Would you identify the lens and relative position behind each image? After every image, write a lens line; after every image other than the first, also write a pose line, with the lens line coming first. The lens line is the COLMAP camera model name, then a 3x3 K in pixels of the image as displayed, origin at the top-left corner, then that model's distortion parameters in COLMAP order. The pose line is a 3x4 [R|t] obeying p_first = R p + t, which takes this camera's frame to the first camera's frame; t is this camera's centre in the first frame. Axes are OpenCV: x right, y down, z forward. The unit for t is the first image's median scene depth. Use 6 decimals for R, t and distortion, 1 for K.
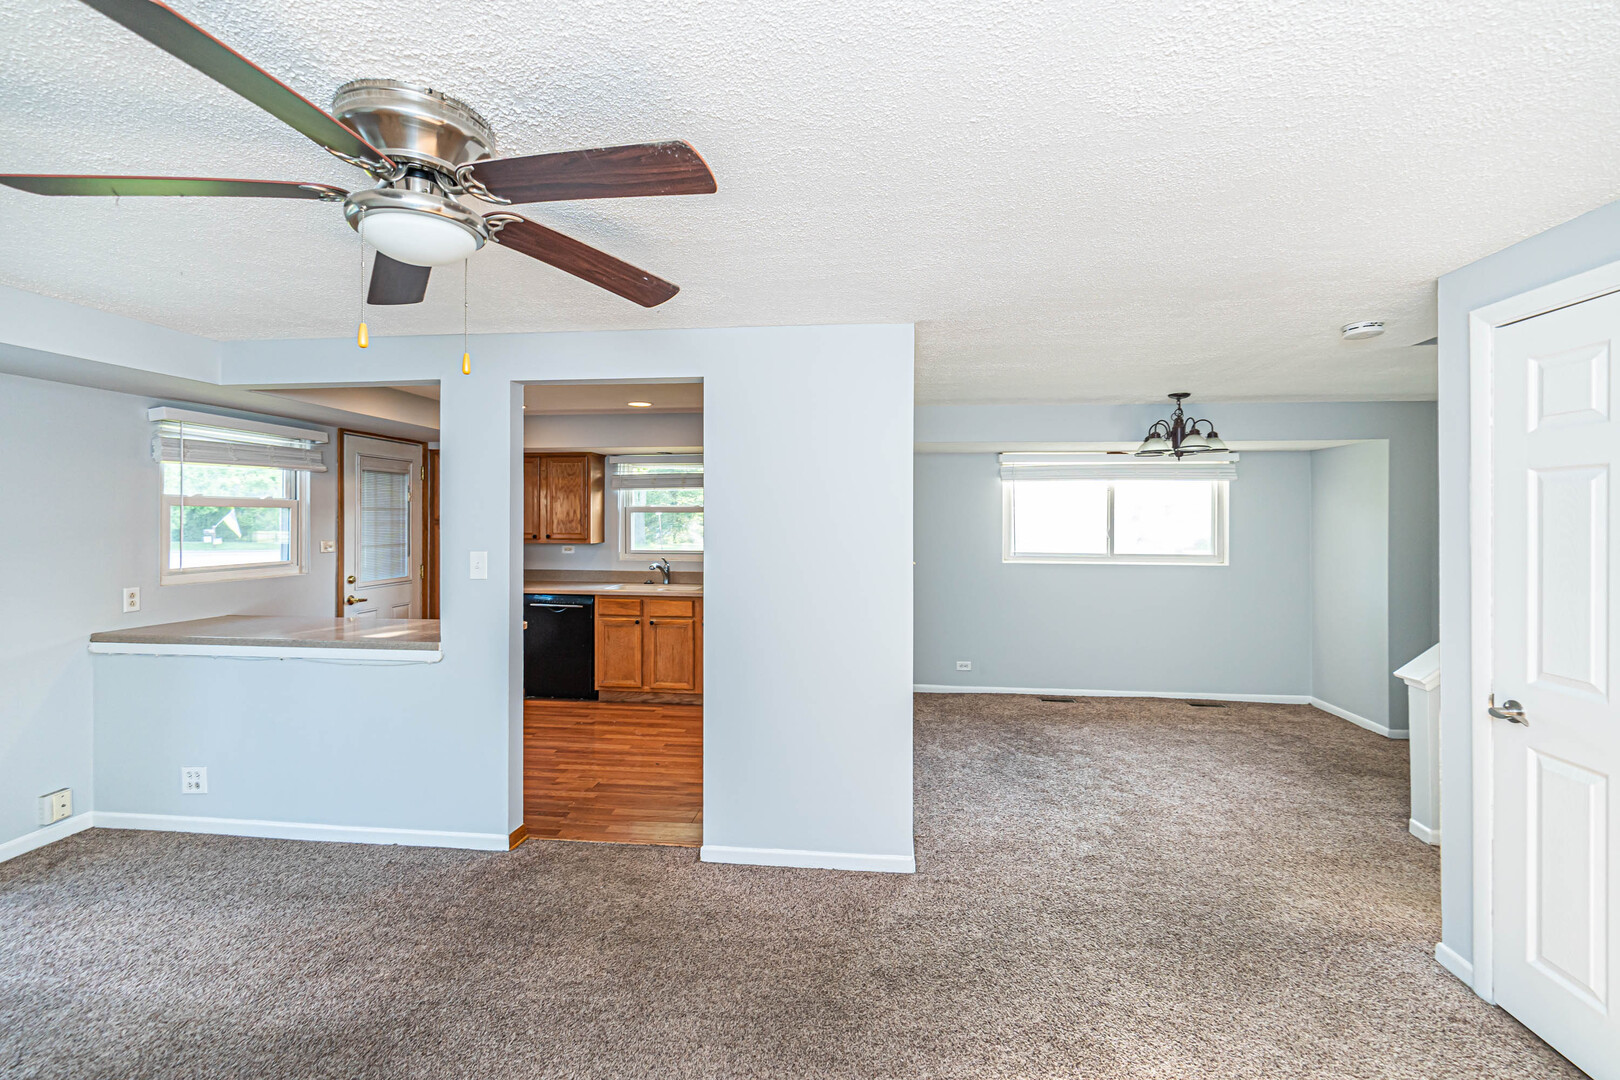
lens RADIAL K [[709.7, 0, 804.3], [0, 709.7, 522.5], [0, 0, 1]] dist [0.000020, 0.000546]
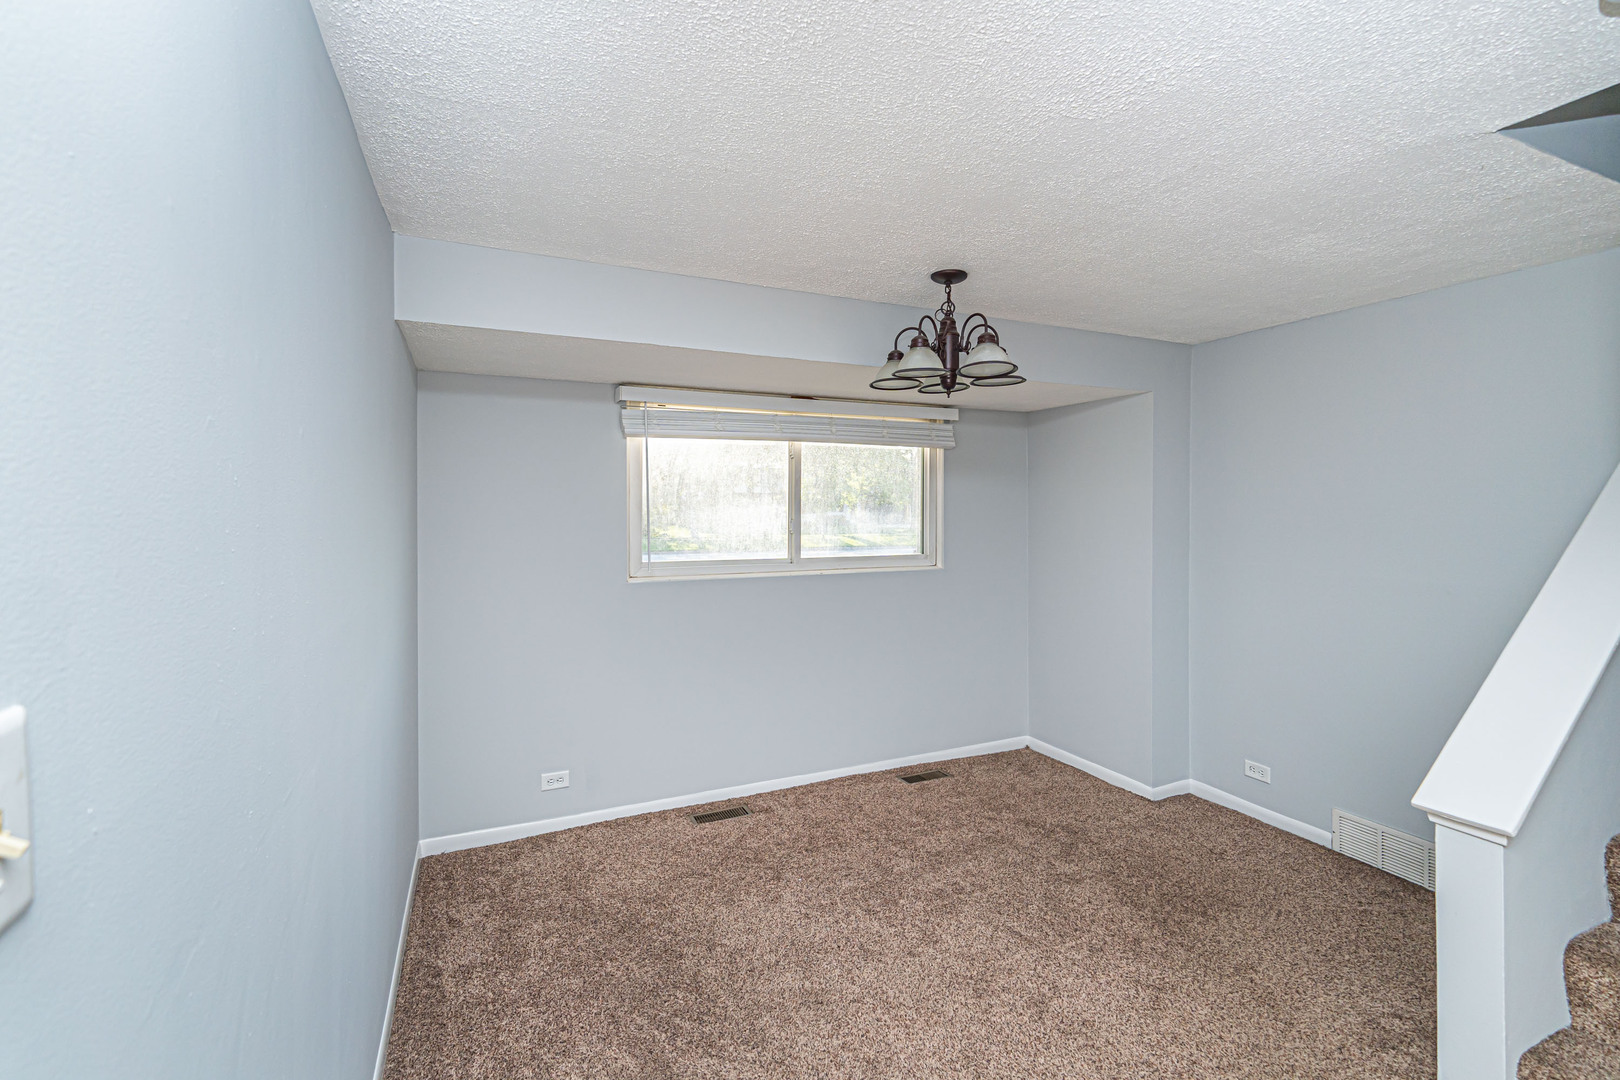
lens RADIAL K [[709.7, 0, 804.3], [0, 709.7, 522.5], [0, 0, 1]] dist [0.000020, 0.000546]
pose [[0.858639, -0.016814, 0.512305, 0.175157], [0.008724, 0.999796, 0.018192, -0.000370], [-0.512507, -0.011151, 0.858611, 0.679446]]
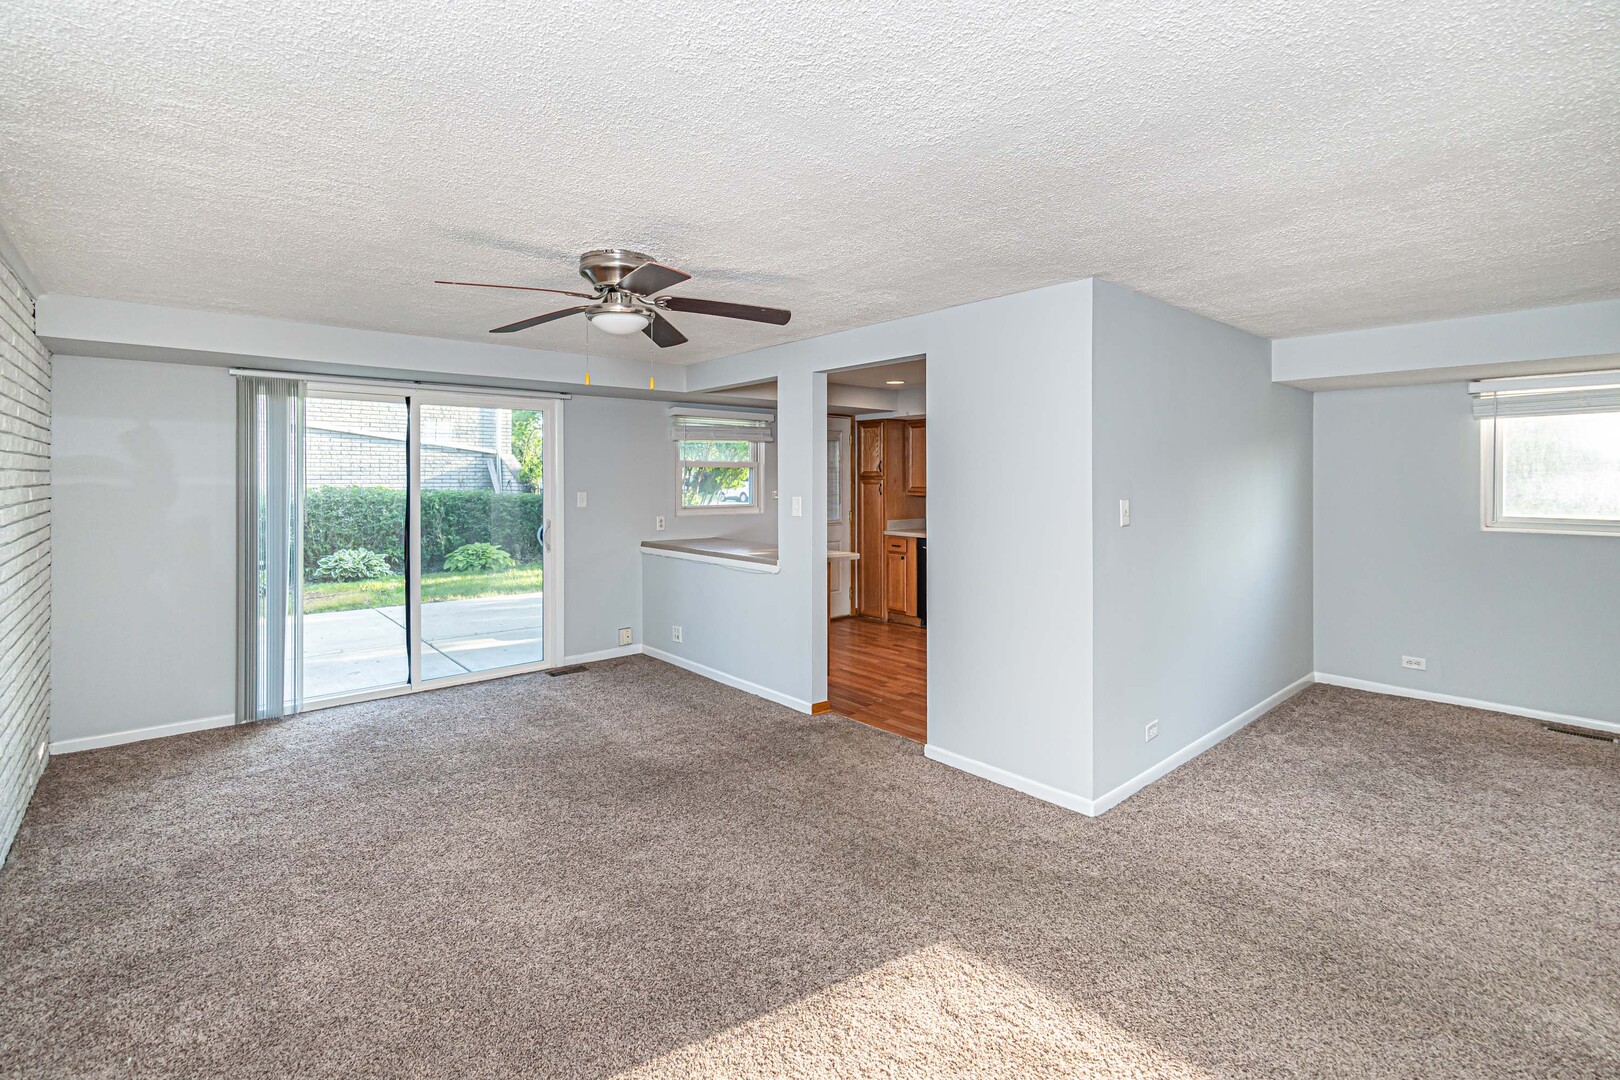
lens RADIAL K [[731.2, 0, 804.0], [0, 731.2, 481.6], [0, 0, 1]] dist [0.000870, 0.000055]
pose [[0.736476, -0.001125, -0.676463, 0.417855], [0.001168, 0.999999, -0.000392, 0.009423], [0.676463, -0.000501, 0.736477, -0.038896]]
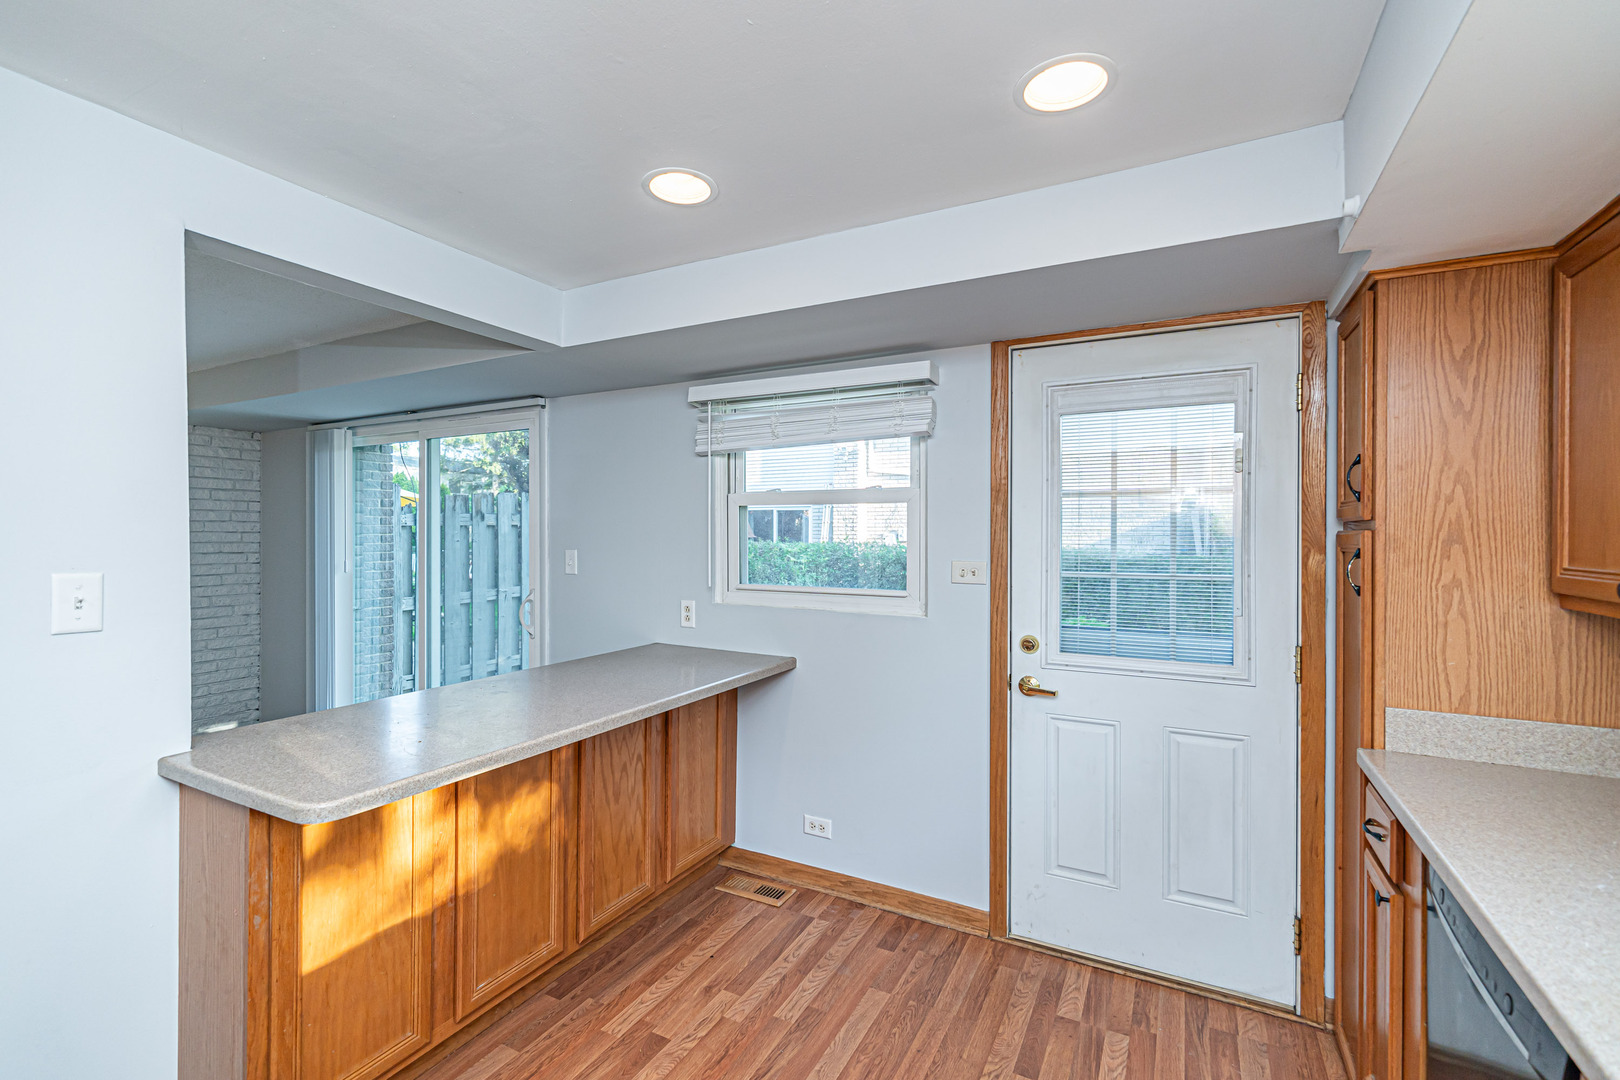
lens RADIAL K [[720.3, 0, 806.3], [0, 720.3, 527.3], [0, 0, 1]] dist [-0.000829, -0.000091]
pose [[-0.368344, -0.004054, -0.929681, -0.149944], [-0.005091, 0.999984, -0.002344, 0.002240], [0.929676, 0.003870, -0.368359, 1.301570]]
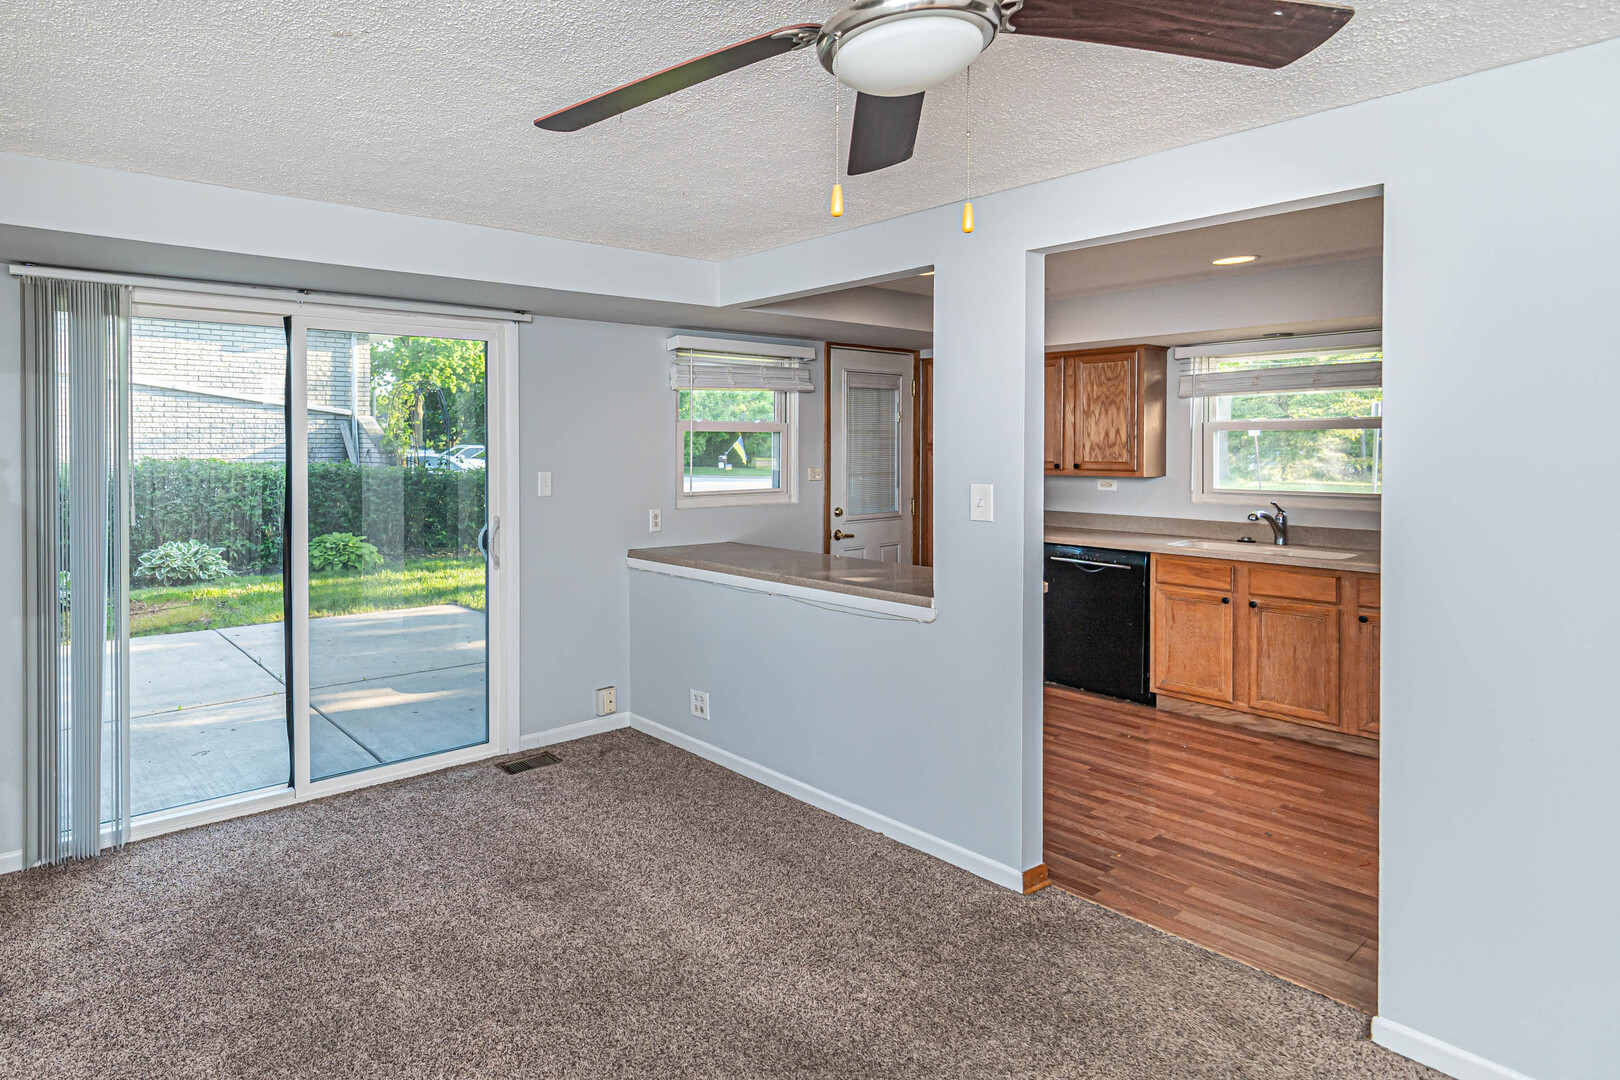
lens RADIAL K [[877.8, 0, 588.7], [0, 877.8, 457.6], [0, 0, 1]] dist [0.000147, 0.000487]
pose [[0.660577, 0.005362, -0.750739, -0.026920], [0.002546, 0.999953, 0.009382, 0.002002], [0.750754, -0.008109, 0.660532, 0.053943]]
